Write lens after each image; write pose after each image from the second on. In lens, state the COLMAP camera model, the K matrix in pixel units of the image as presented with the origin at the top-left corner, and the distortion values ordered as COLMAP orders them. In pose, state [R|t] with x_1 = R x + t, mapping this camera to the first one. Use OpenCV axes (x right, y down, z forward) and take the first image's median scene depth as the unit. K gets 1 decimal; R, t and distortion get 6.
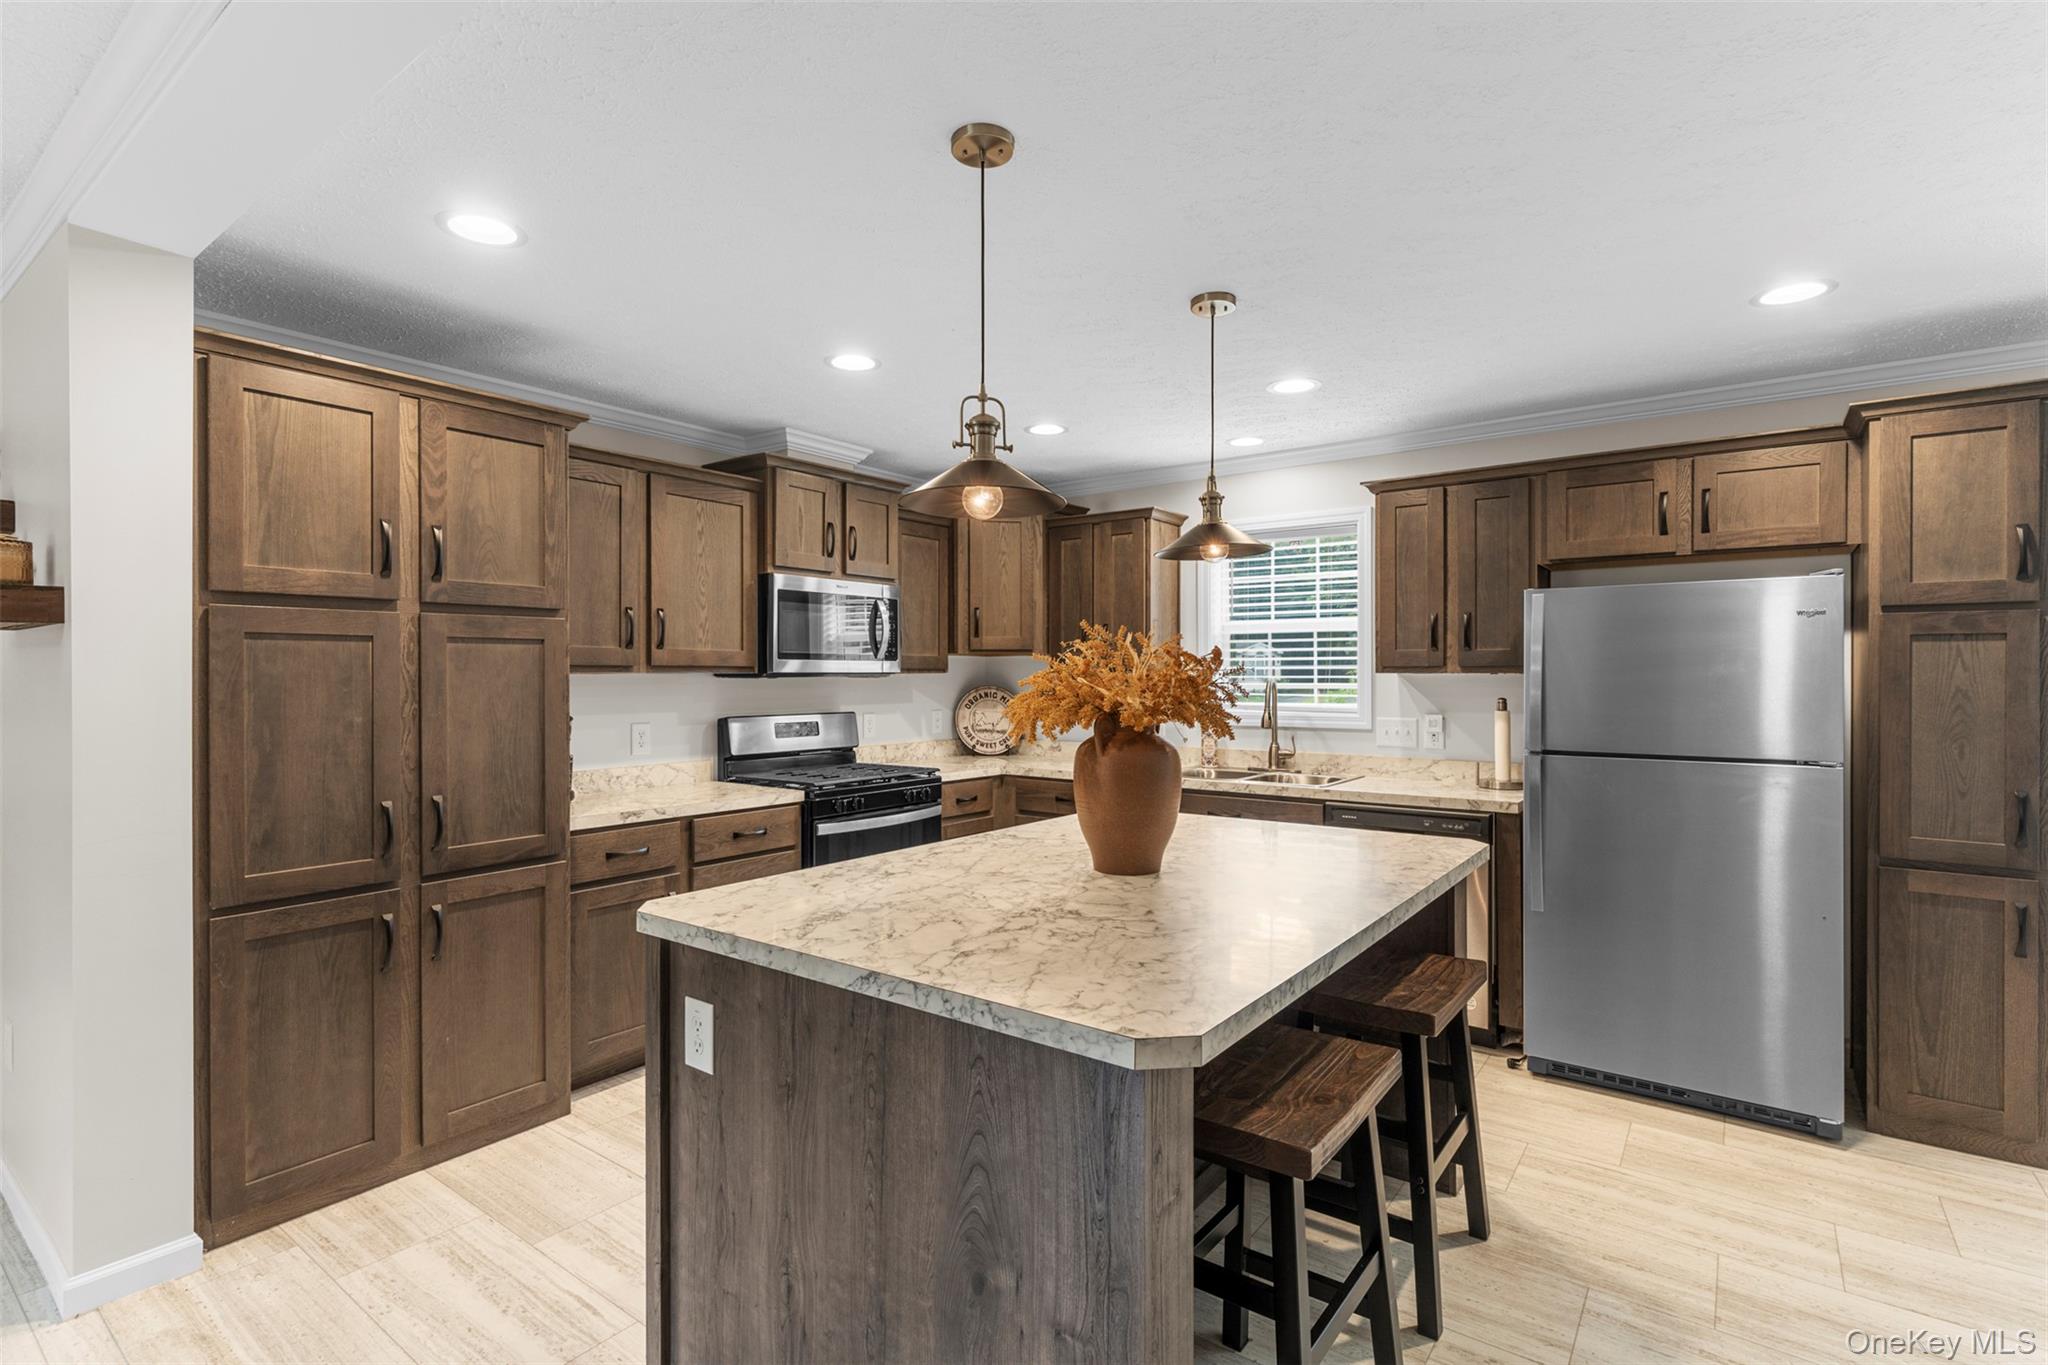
lens RADIAL K [[974.0, 0, 1019.7], [0, 974.0, 672.2], [0, 0, 1]] dist [0.000628, -0.000162]
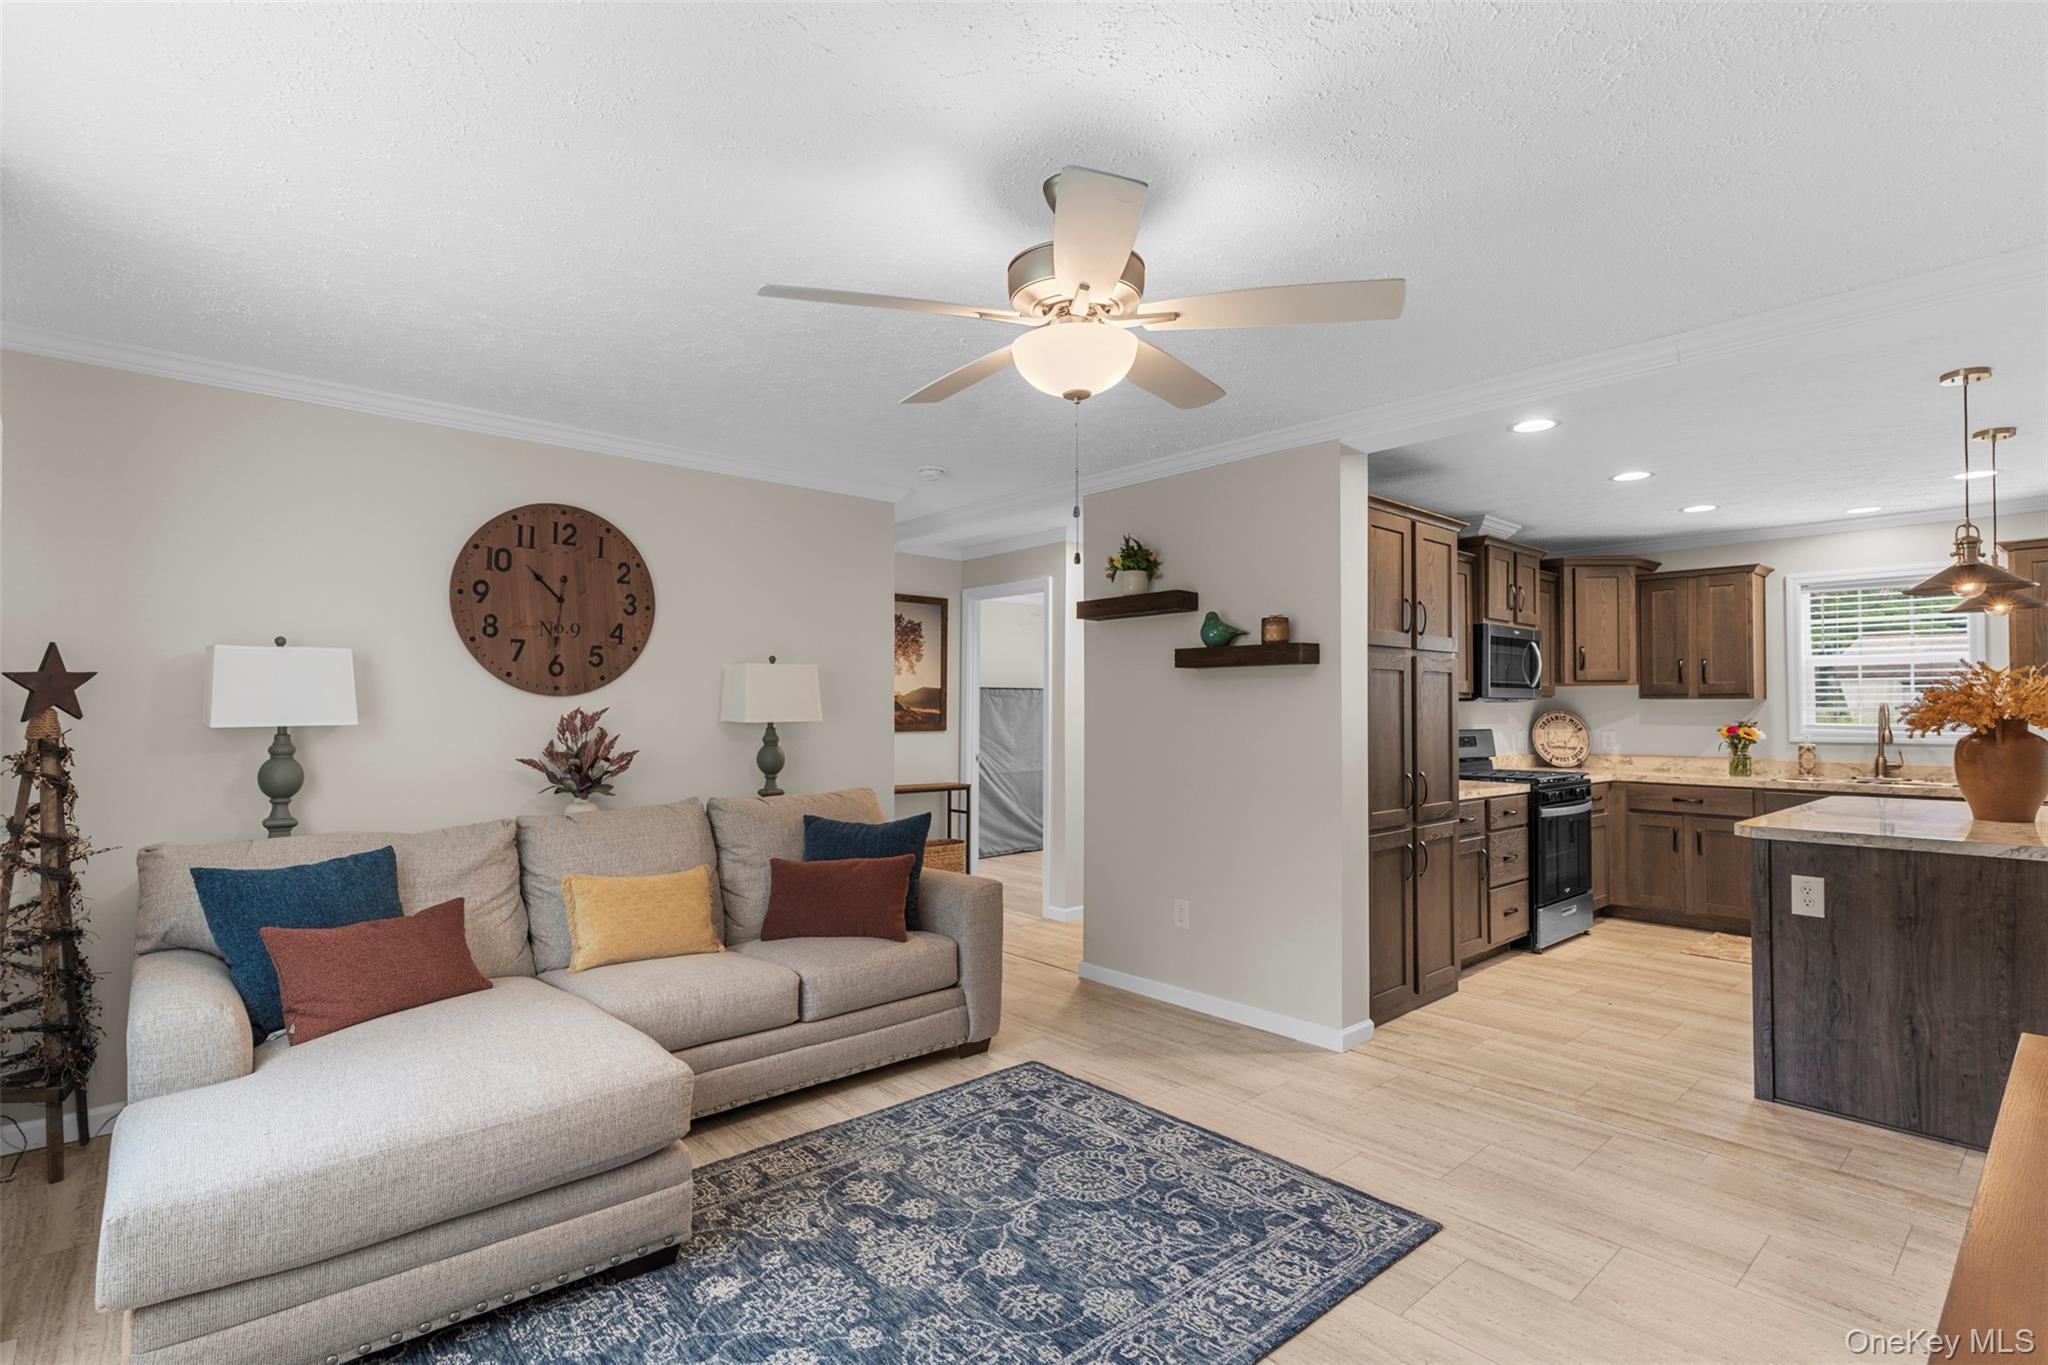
lens RADIAL K [[982.7, 0, 1024.8], [0, 982.7, 693.4], [0, 0, 1]] dist [0.004225, -0.000714]
pose [[0.981093, -0.001346, -0.193534, -1.034078], [-0.001459, 0.999896, -0.014349, 0.025872], [0.193533, 0.014360, 0.980989, -0.770542]]
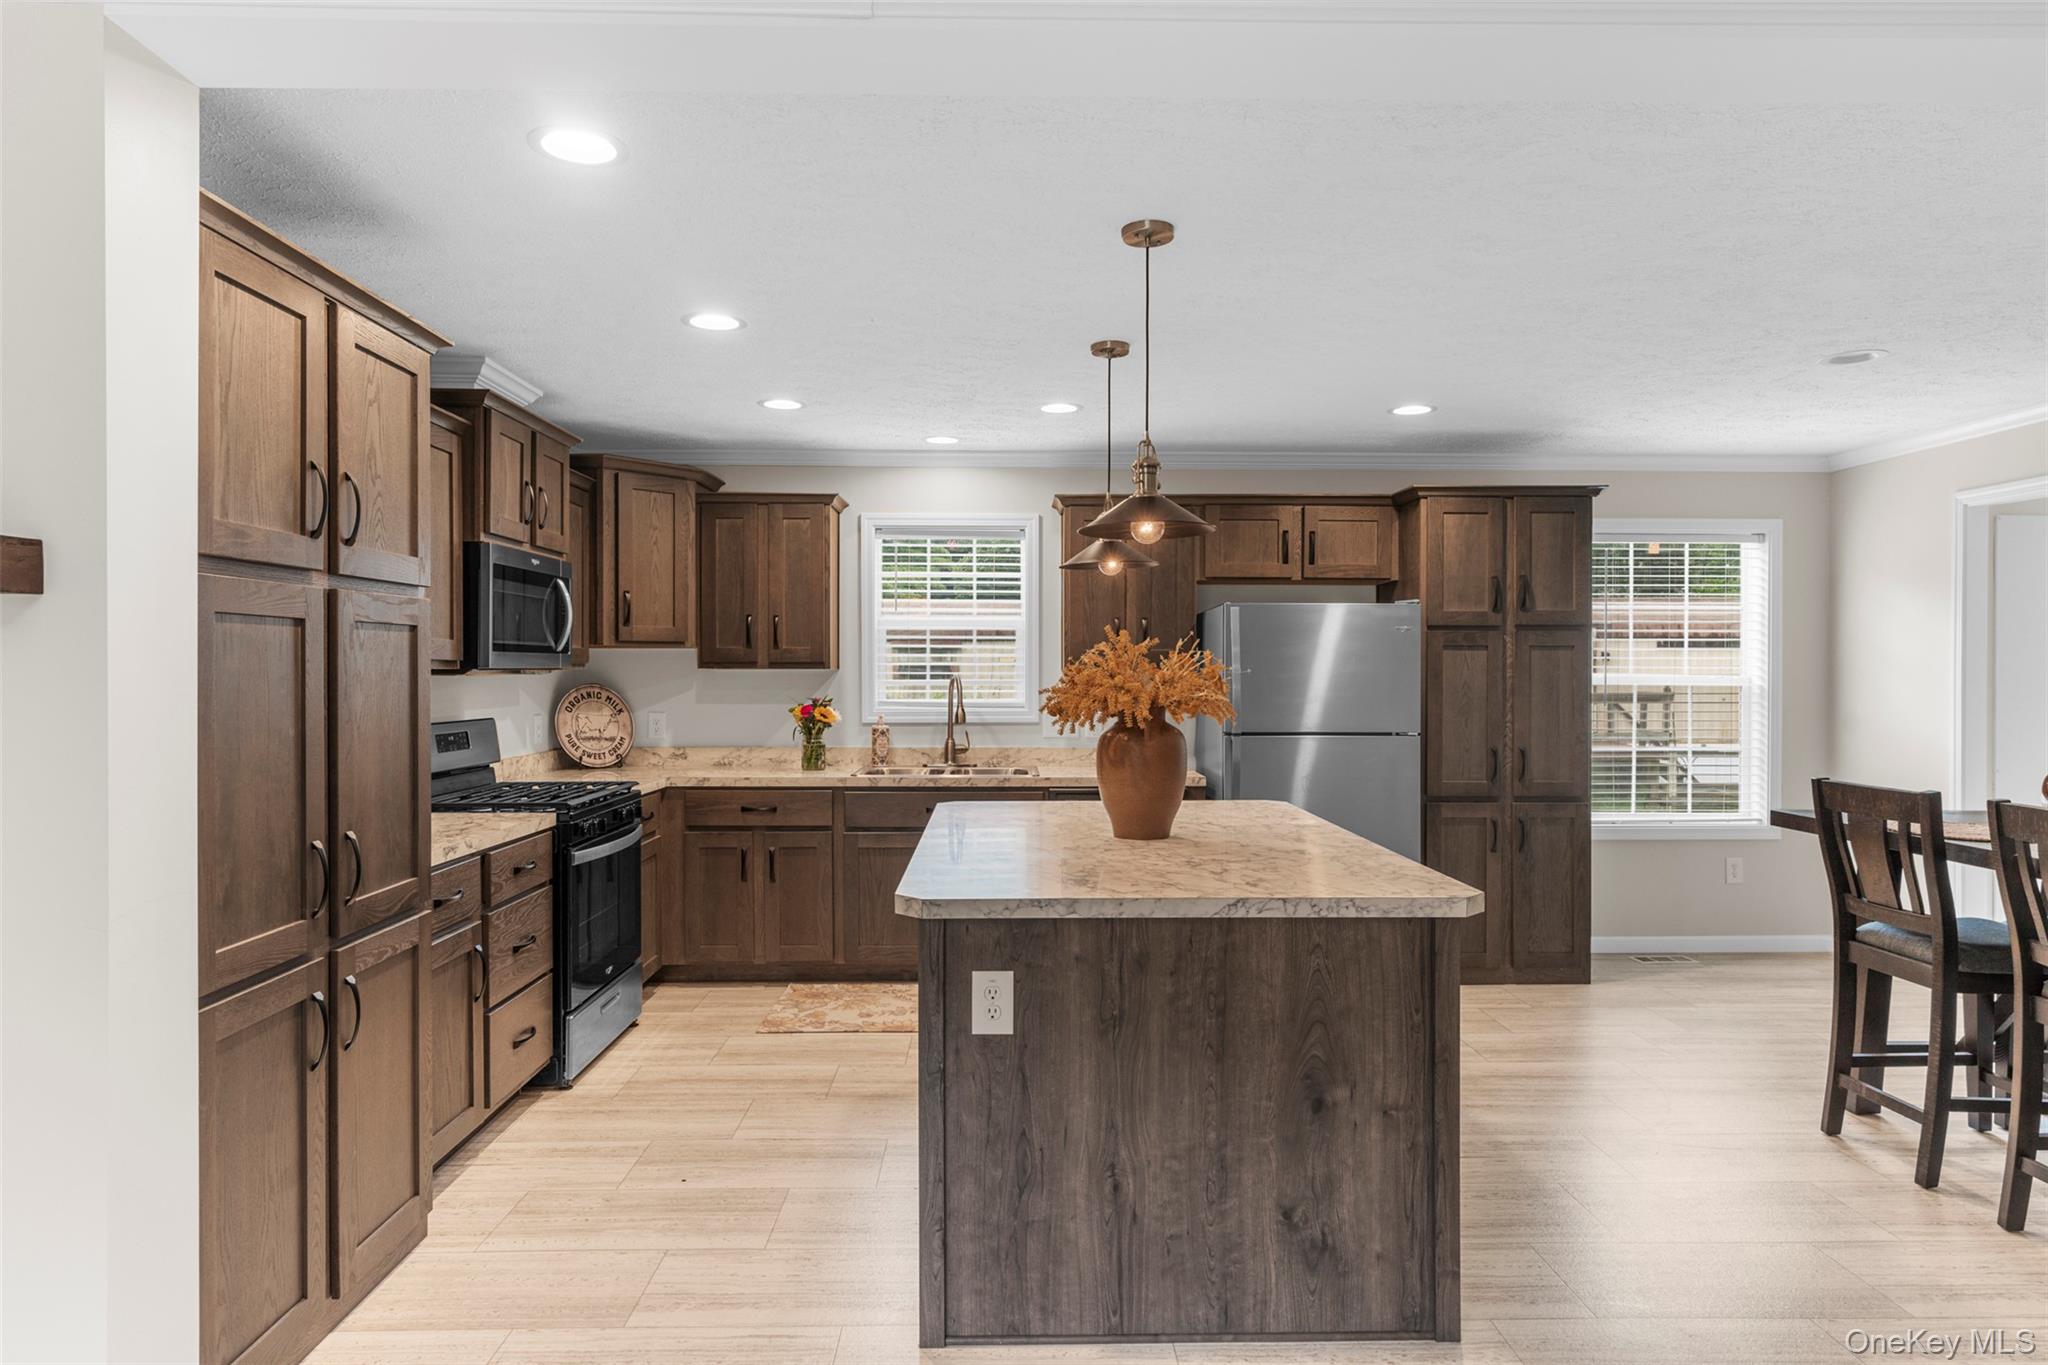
lens RADIAL K [[1199.1, 0, 1024.8], [0, 1199.1, 675.5], [0, 0, 1]] dist [-0.002205, 0.000397]
pose [[0.787289, -0.001322, 0.616583, -0.852110], [-0.003305, 0.999974, 0.006364, -0.002387], [-0.616576, -0.007049, 0.787264, -0.058717]]
